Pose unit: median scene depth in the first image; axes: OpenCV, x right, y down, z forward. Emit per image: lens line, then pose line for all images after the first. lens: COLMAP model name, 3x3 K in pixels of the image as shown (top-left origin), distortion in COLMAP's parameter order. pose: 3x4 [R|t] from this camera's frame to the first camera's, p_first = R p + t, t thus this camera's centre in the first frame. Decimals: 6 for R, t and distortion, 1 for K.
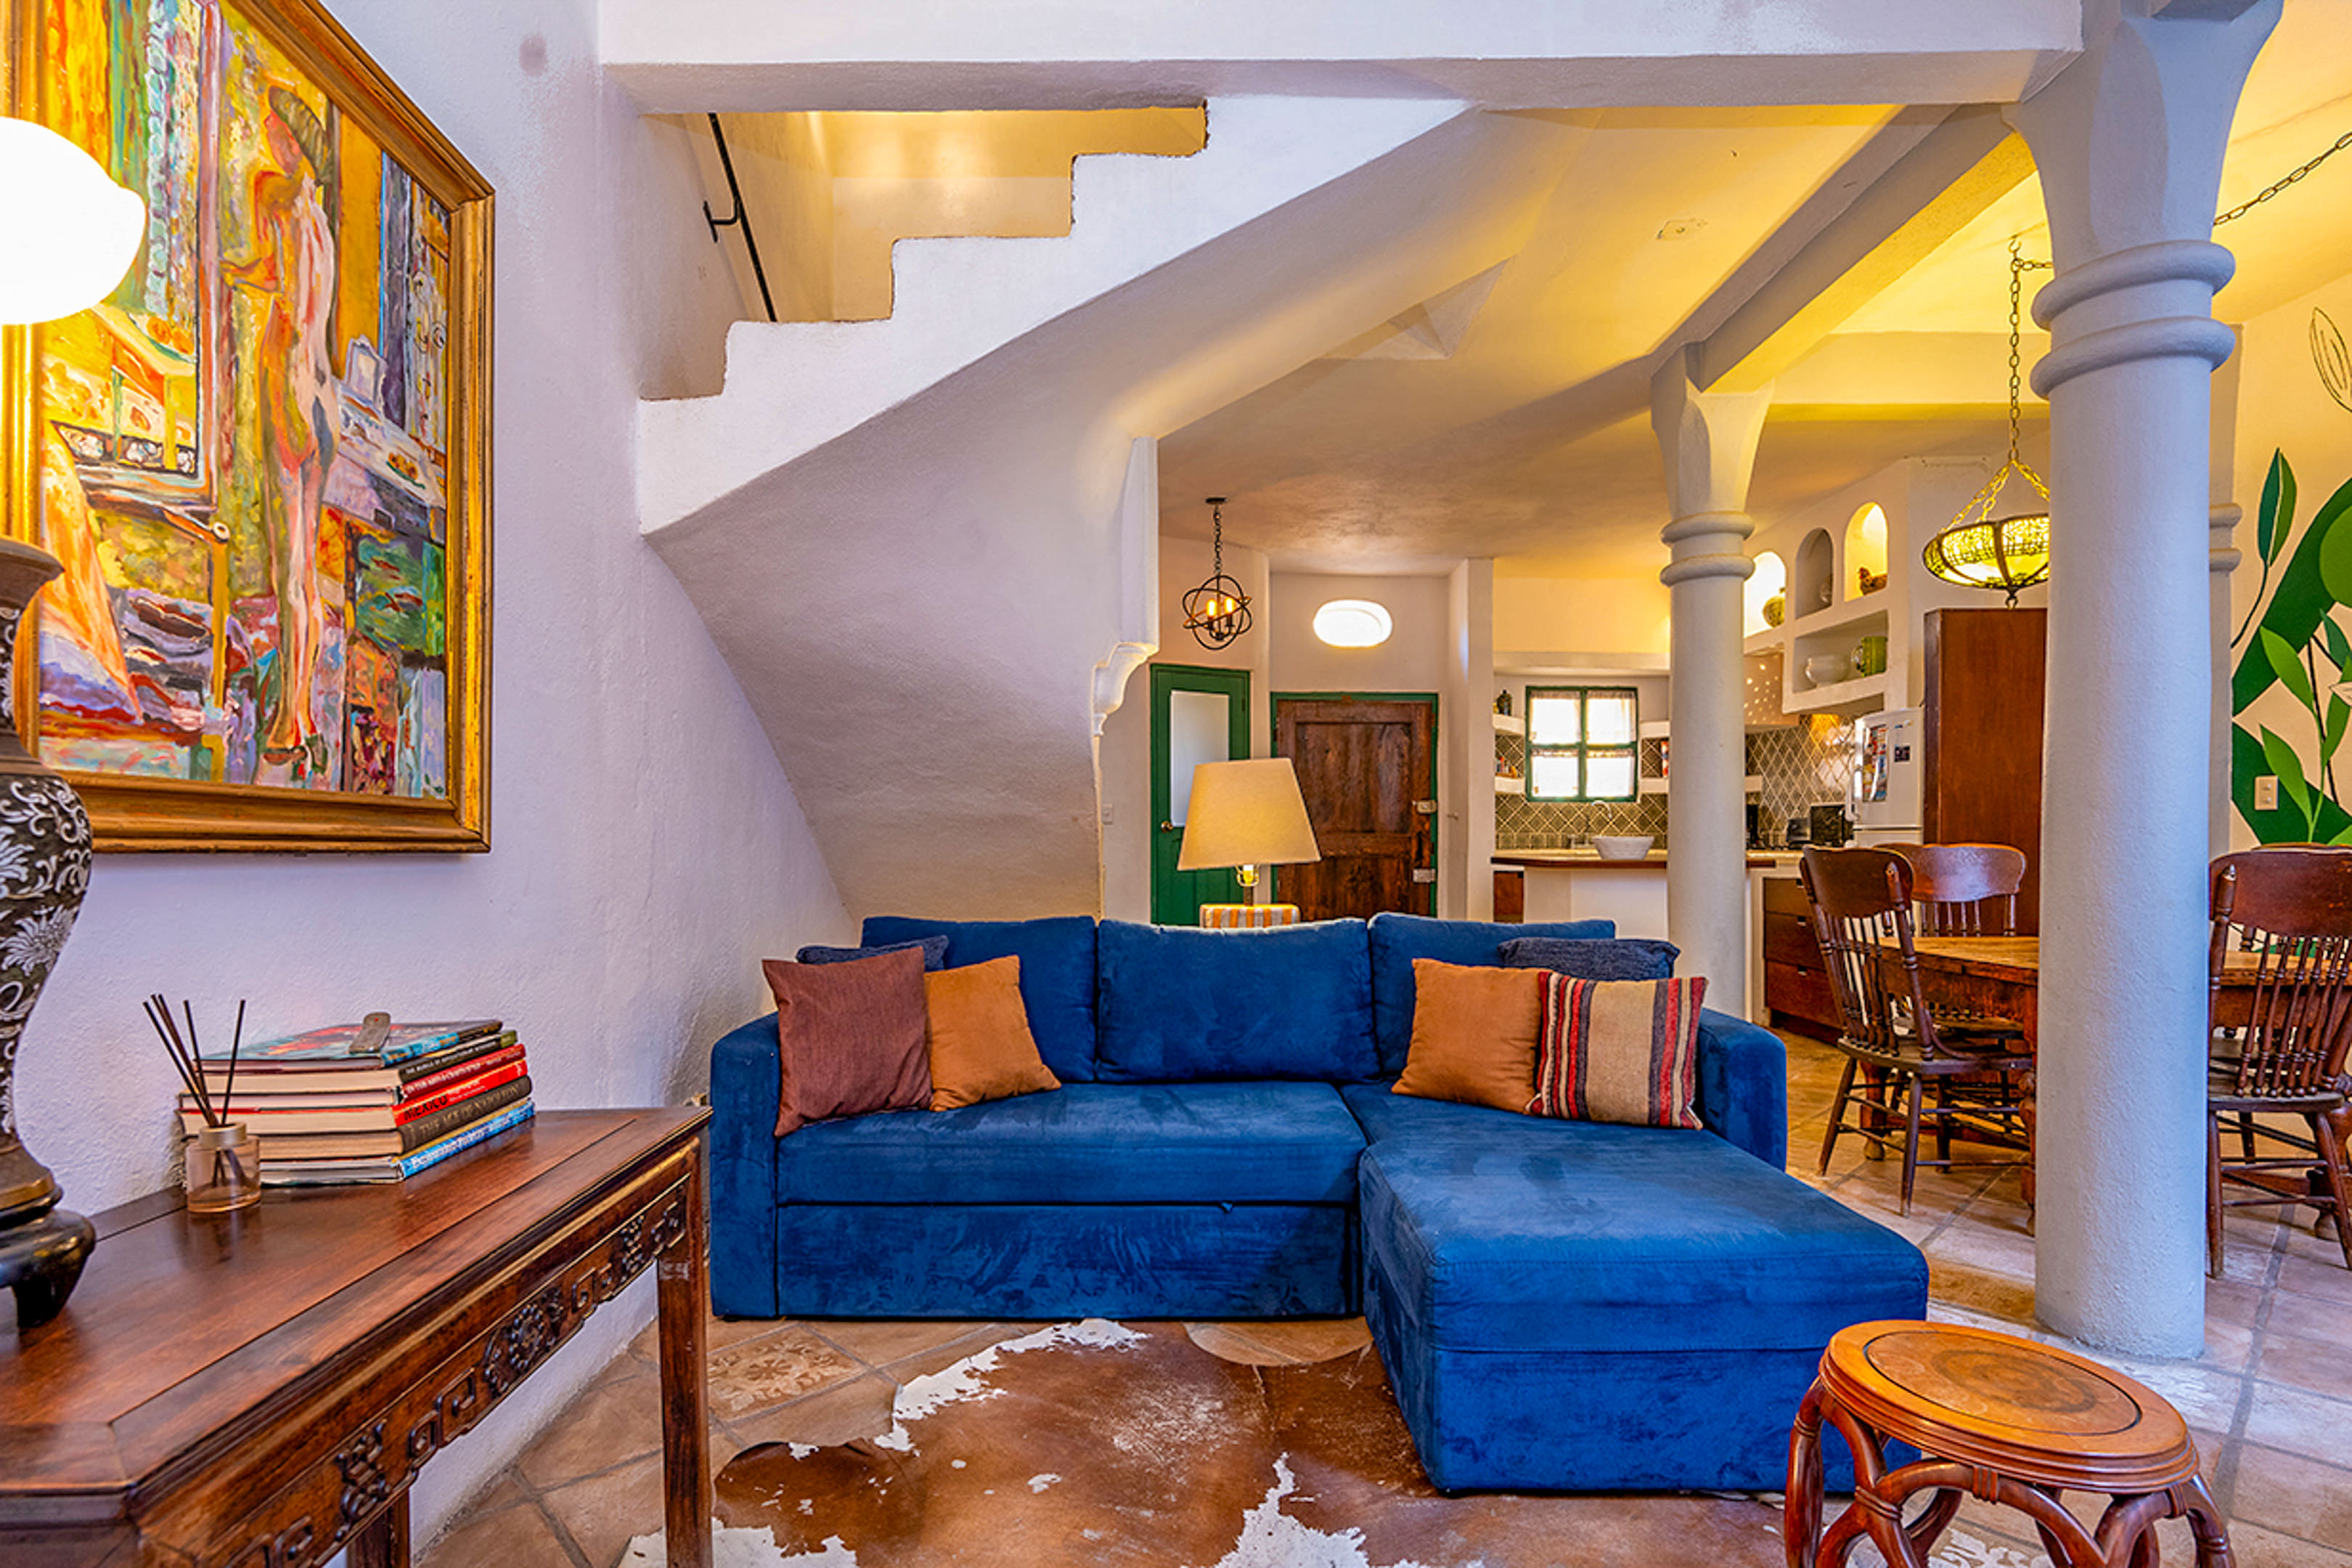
lens RADIAL K [[1158.2, 0, 1121.4], [0, 1158.2, 843.1], [0, 0, 1]] dist [0.001294, -0.000613]
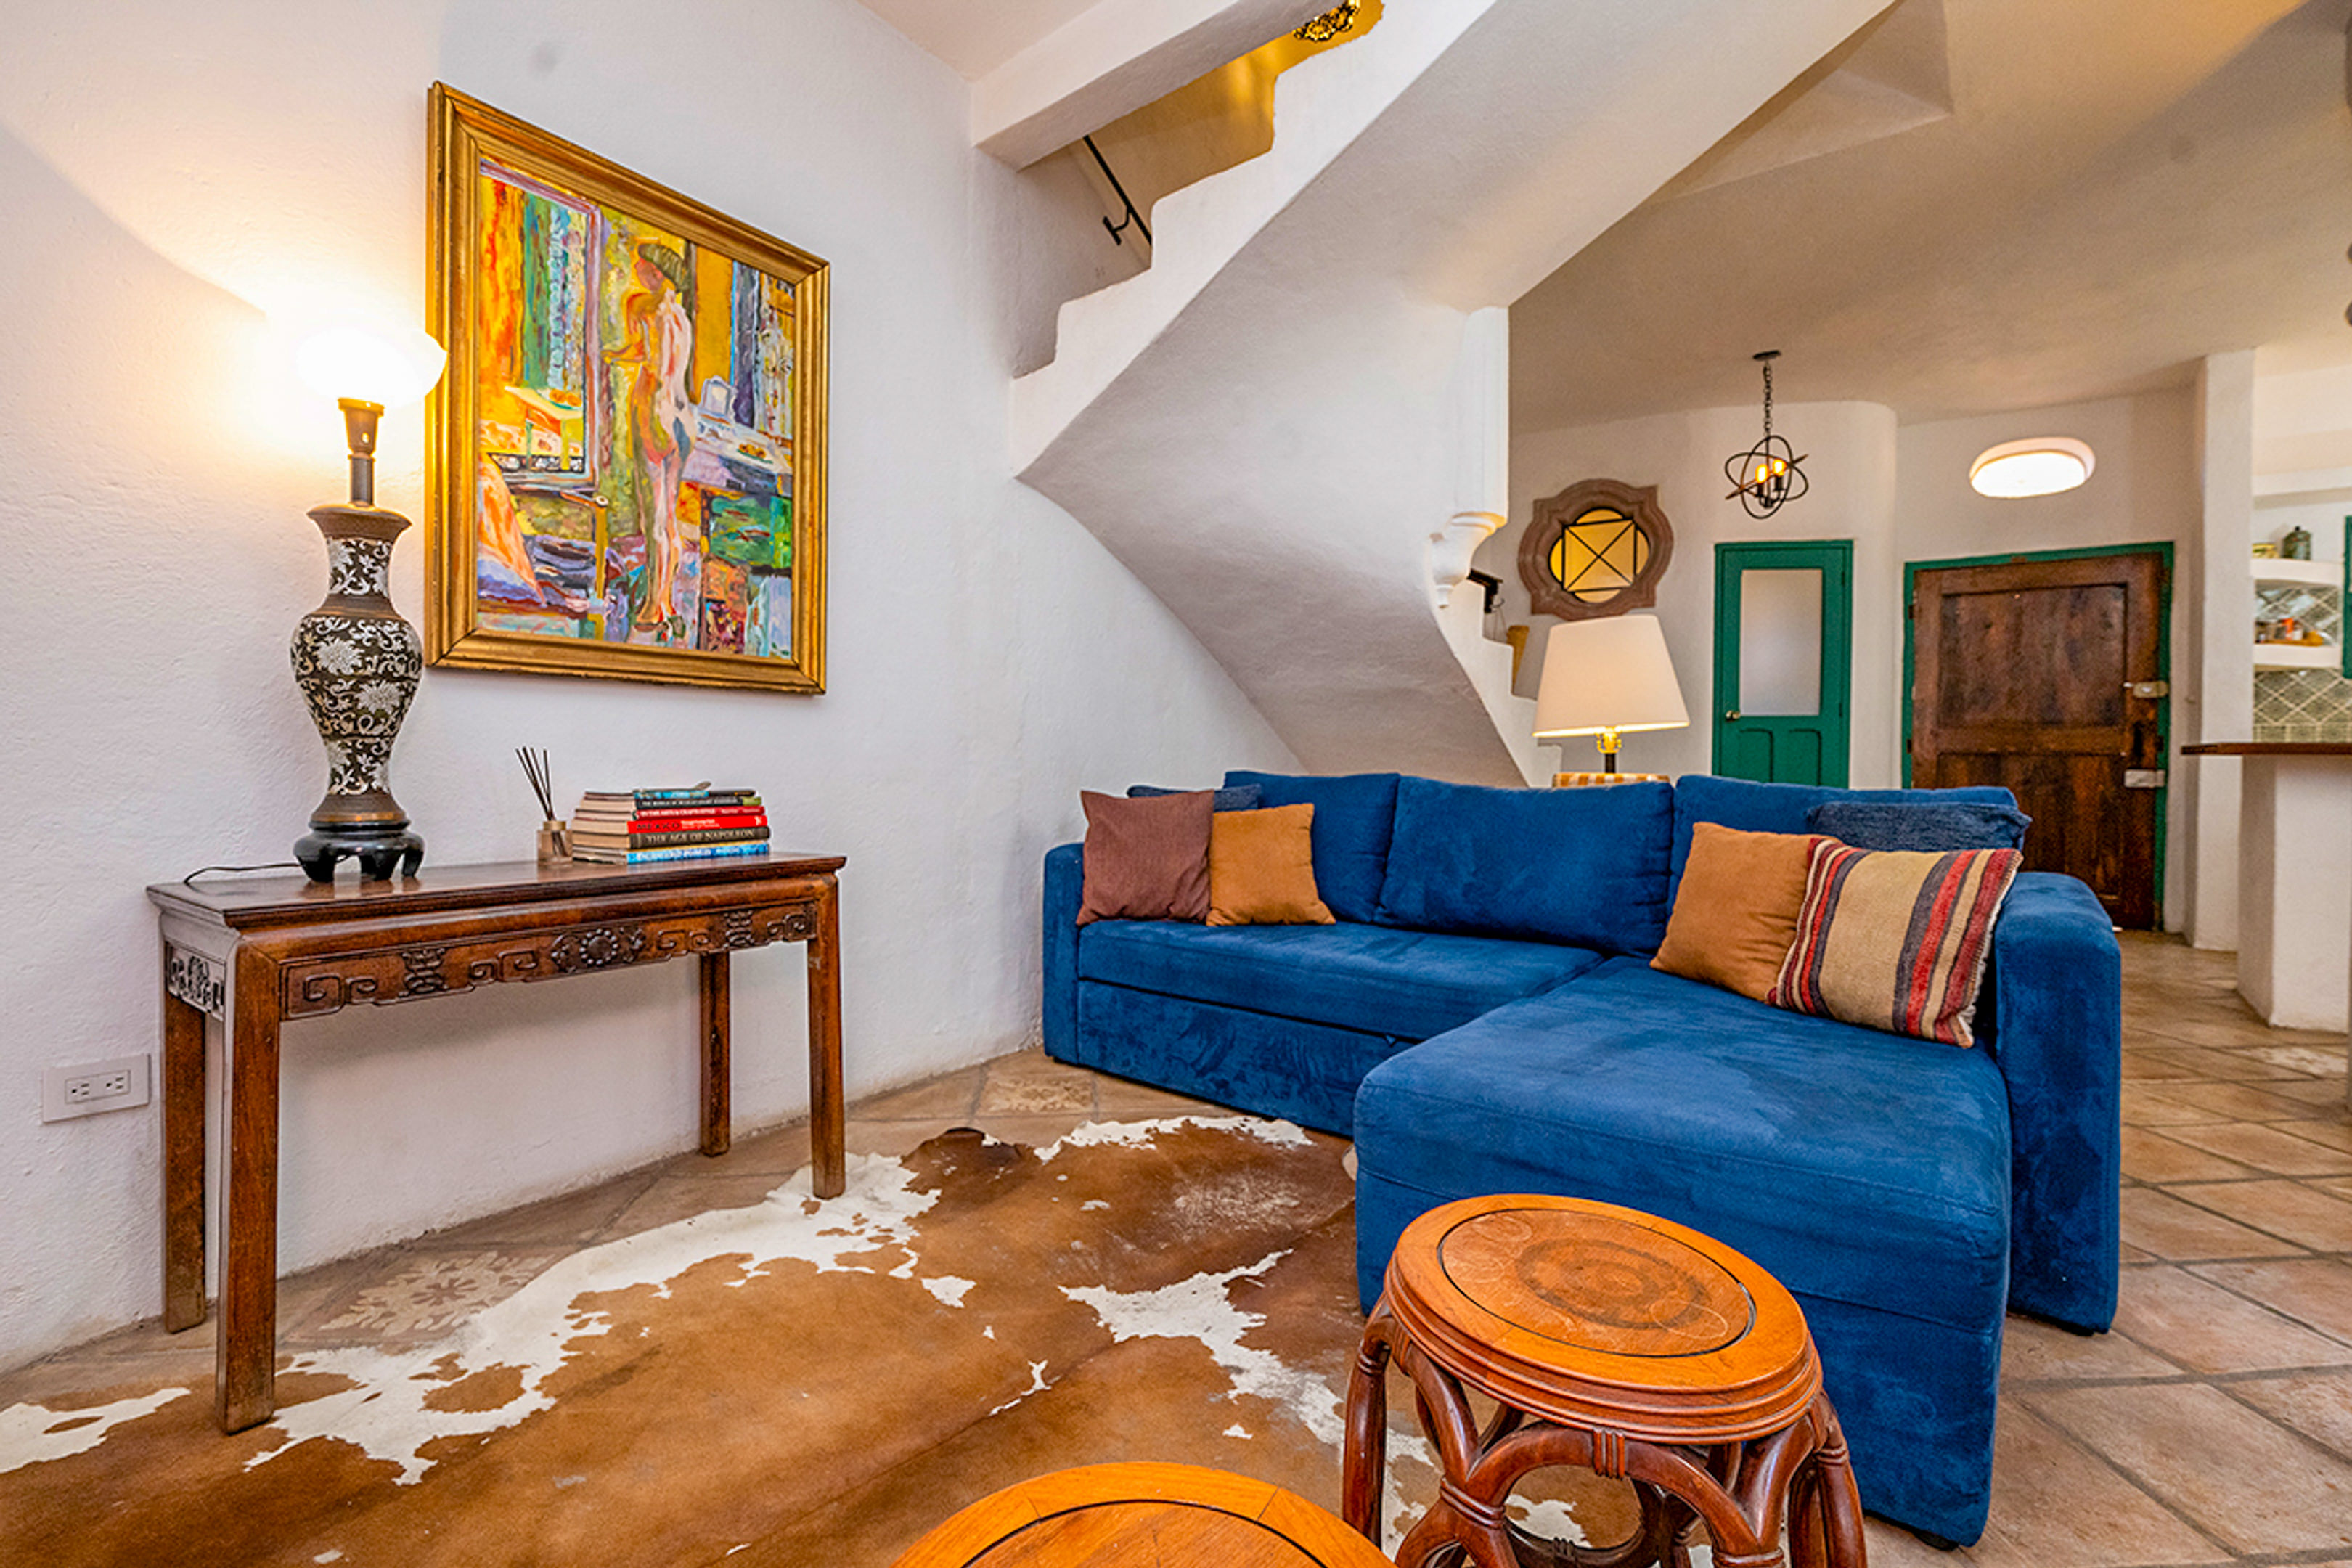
lens RADIAL K [[1034.0, 0, 1173.9], [0, 1034.0, 764.0], [0, 0, 1]] dist [-0.004177, -0.000261]
pose [[0.787606, 0.012736, -0.616047, 0.713343], [-0.012179, 0.999913, 0.005101, 0.093914], [0.616058, 0.003485, 0.787693, 0.221323]]
